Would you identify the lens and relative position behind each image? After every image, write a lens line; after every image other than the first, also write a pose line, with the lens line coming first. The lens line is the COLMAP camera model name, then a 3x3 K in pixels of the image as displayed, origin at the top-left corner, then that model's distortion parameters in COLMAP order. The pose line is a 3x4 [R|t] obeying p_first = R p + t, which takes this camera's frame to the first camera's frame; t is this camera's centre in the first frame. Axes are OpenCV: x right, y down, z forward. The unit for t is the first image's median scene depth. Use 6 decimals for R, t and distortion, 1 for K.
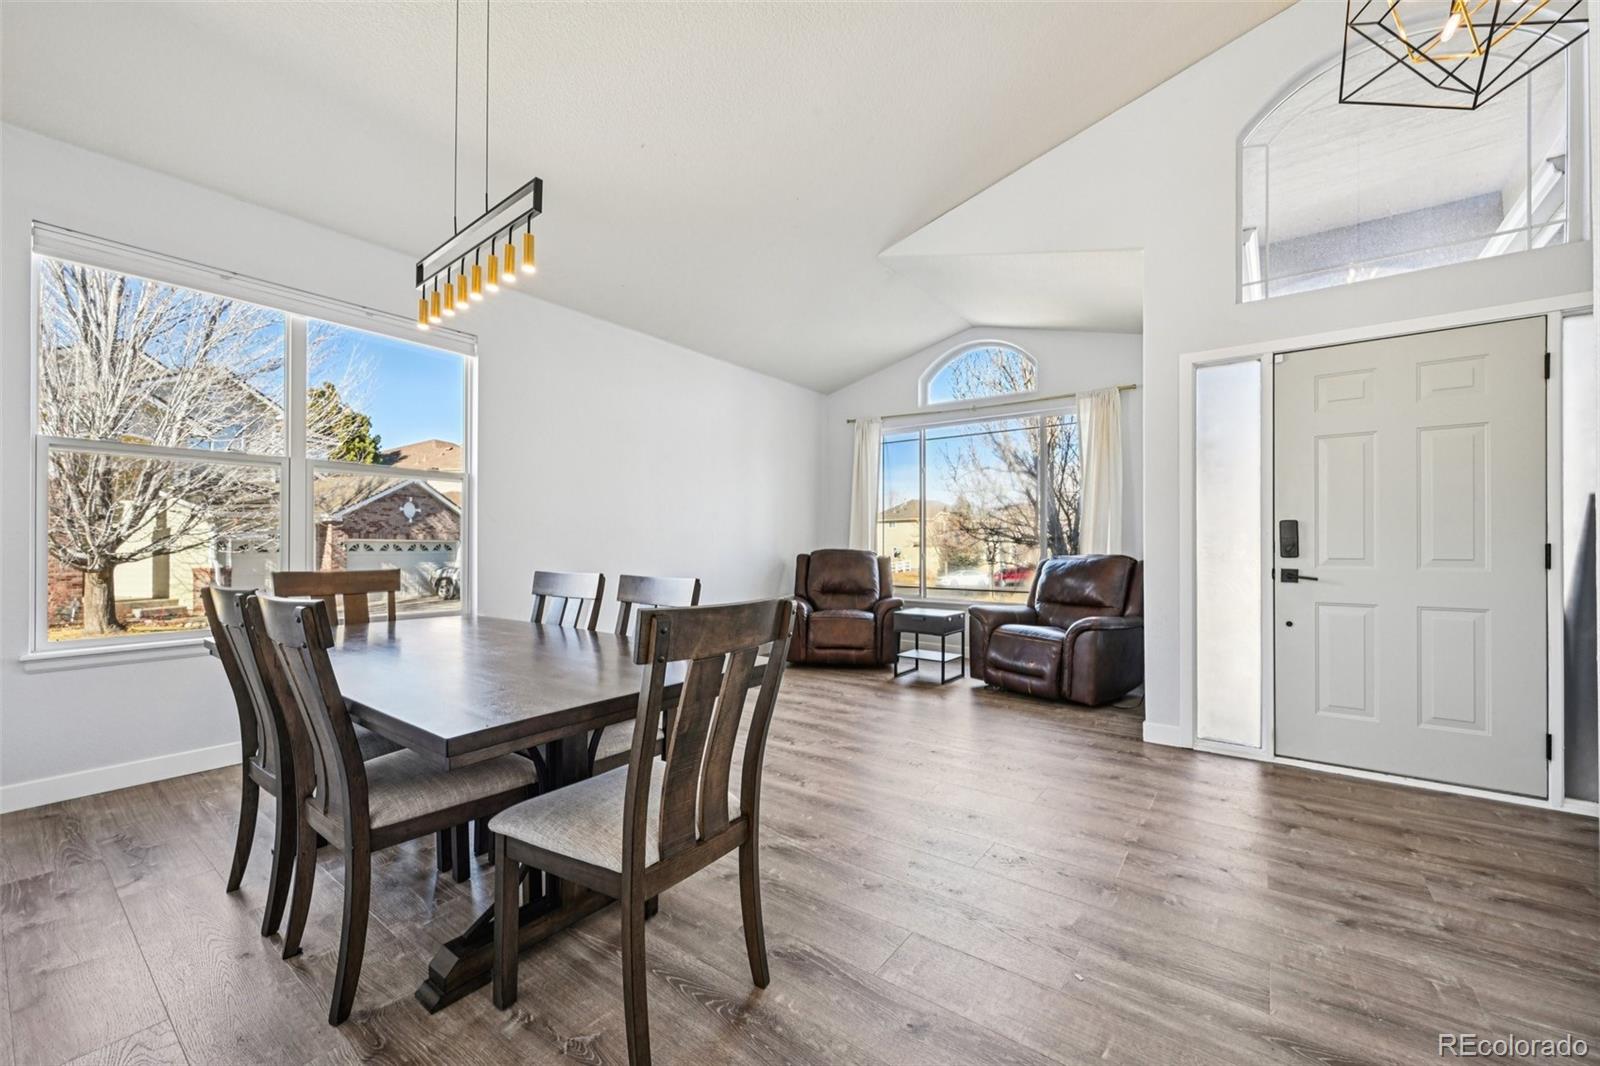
lens RADIAL K [[624.5, 0, 803.9], [0, 624.5, 545.6], [0, 0, 1]] dist [-0.000925, 0.000094]
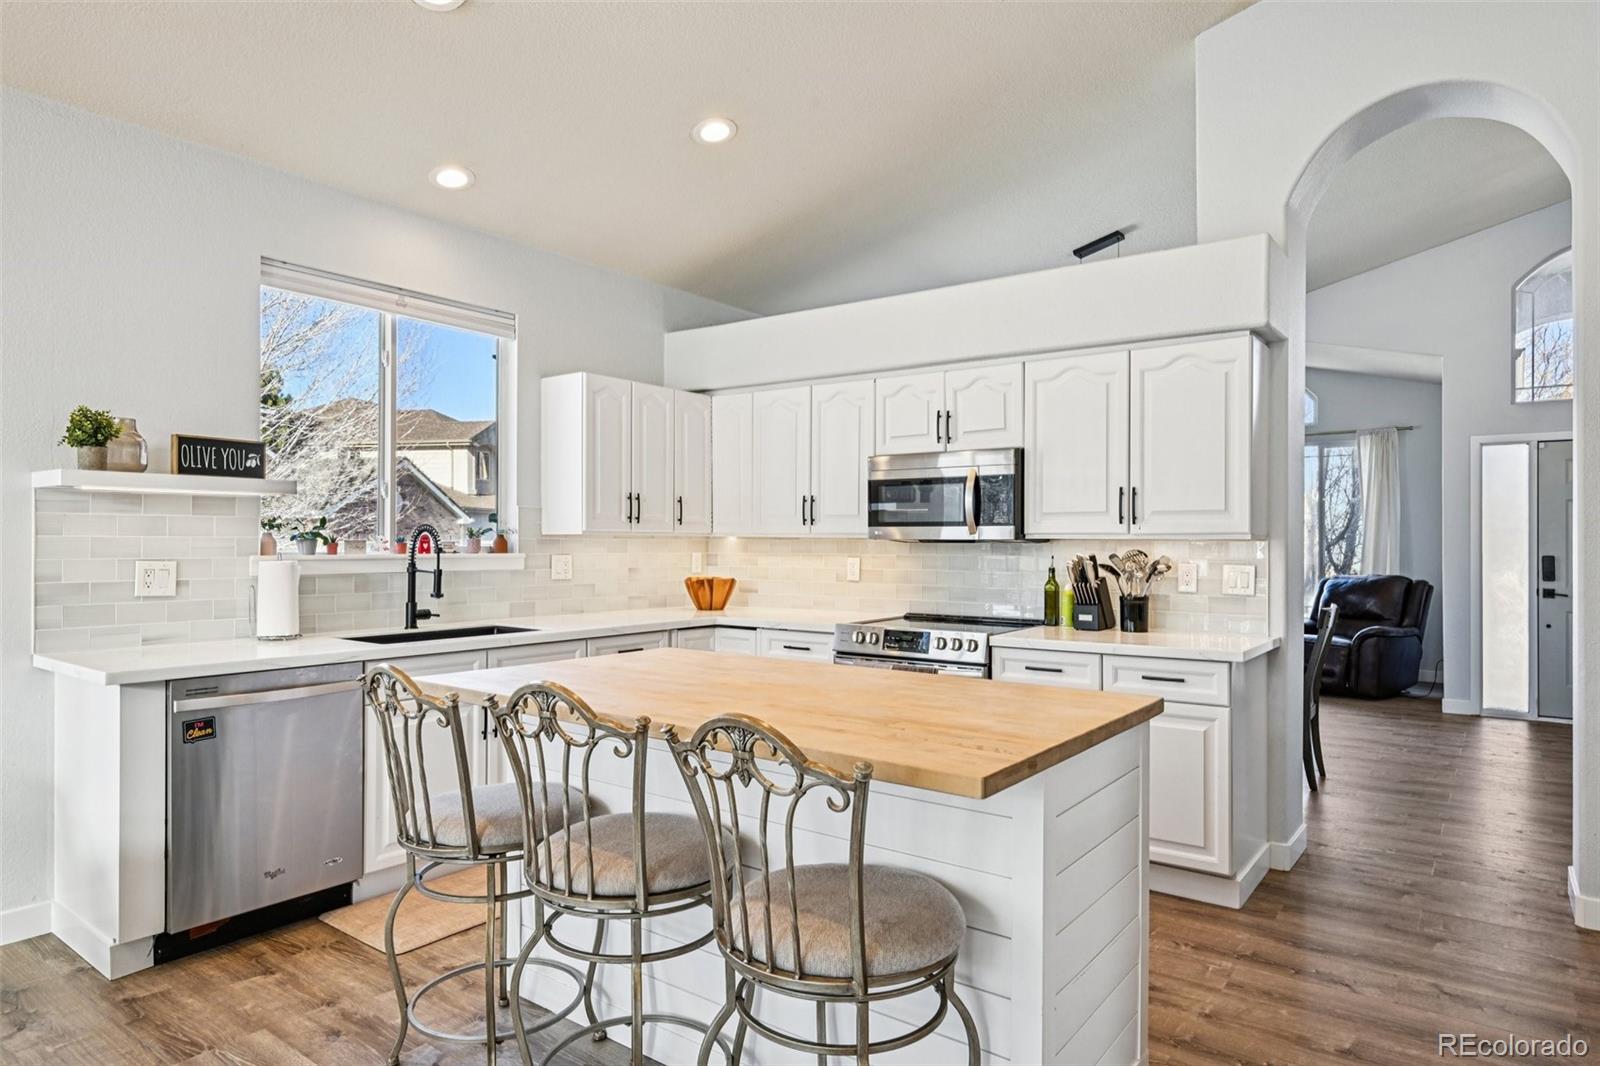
lens RADIAL K [[928.7, 0, 798.6], [0, 928.7, 539.6], [0, 0, 1]] dist [-0.001311, -0.001071]
pose [[0.999920, 0.003187, -0.012212, -0.606475], [-0.003229, 0.999989, -0.003360, -0.041068], [0.012201, 0.003399, 0.999920, -0.760062]]
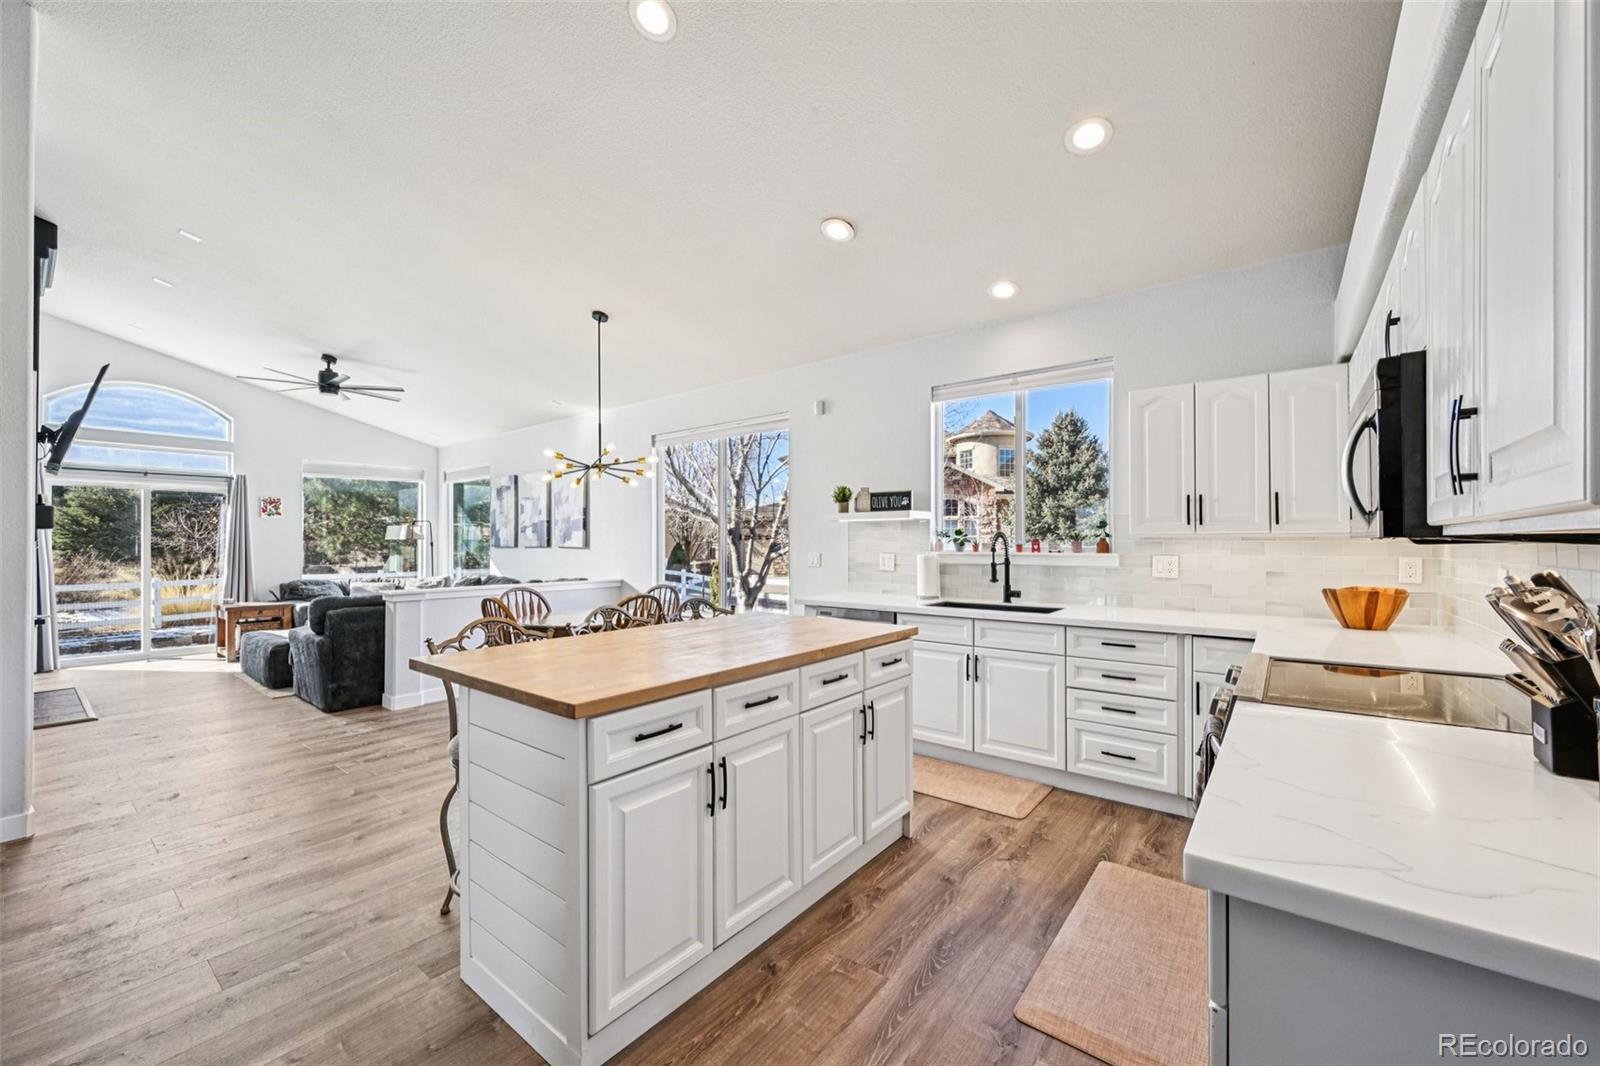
lens RADIAL K [[624.5, 0, 797.7], [0, 624.5, 537.3], [0, 0, 1]] dist [-0.000925, 0.000094]
pose [[-0.028232, -0.006709, -0.999579, 2.866688], [0.001963, 0.999975, -0.006767, -0.066464], [0.999599, -0.002153, -0.028218, 3.414342]]
